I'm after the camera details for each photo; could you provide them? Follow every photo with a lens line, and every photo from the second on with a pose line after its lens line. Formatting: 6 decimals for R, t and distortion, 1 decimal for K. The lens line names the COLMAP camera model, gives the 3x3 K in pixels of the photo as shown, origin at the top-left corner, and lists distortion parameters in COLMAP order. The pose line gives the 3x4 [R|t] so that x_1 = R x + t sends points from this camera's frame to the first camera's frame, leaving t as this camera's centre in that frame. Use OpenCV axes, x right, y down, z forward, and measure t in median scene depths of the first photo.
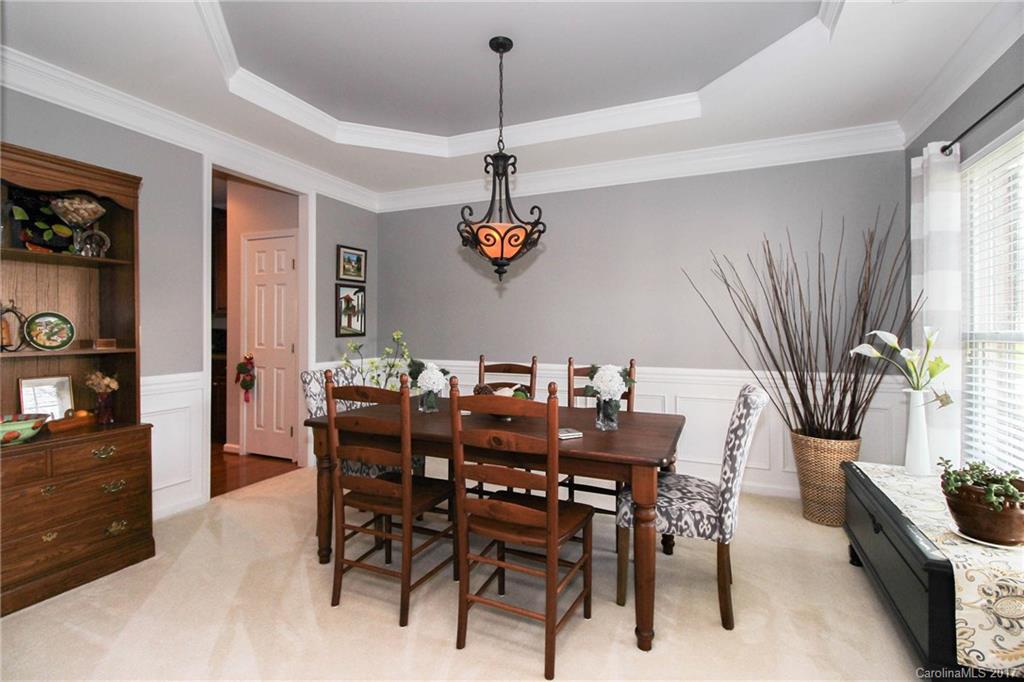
lens RADIAL K [[480.7, 0, 520.4], [0, 480.7, 335.9], [0, 0, 1]] dist [0.001181, -0.001281]
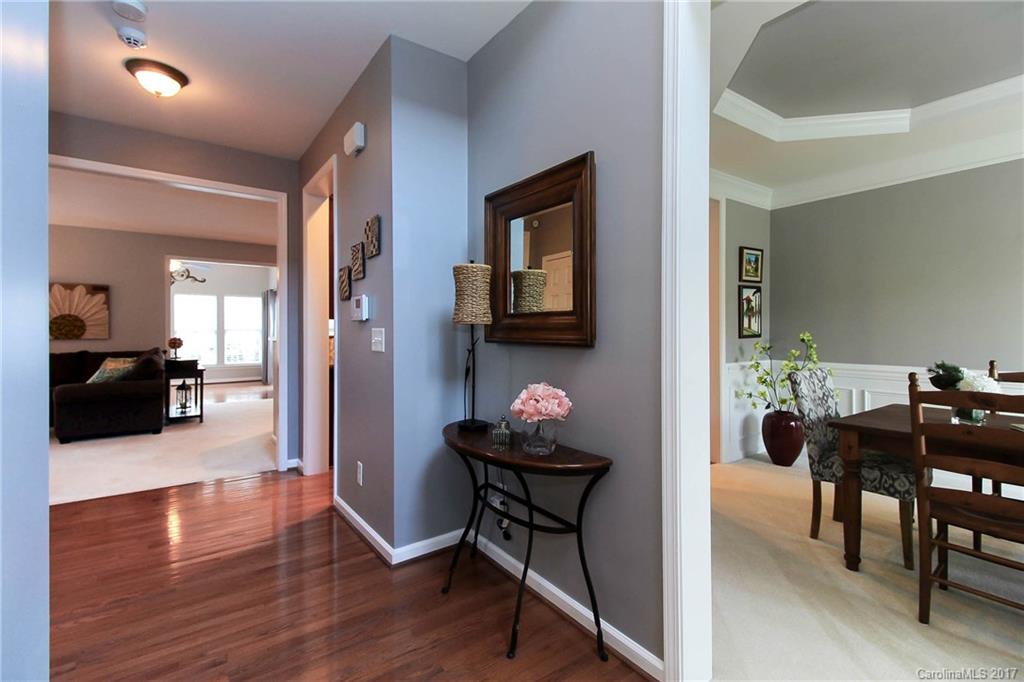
lens RADIAL K [[480.7, 0, 517.4], [0, 480.7, 336.3], [0, 0, 1]] dist [0.001181, -0.001281]
pose [[0.852140, -0.002348, -0.523308, -0.248720], [0.000625, 0.999994, -0.003468, 0.000985], [0.523313, 0.002628, 0.852137, -0.095248]]
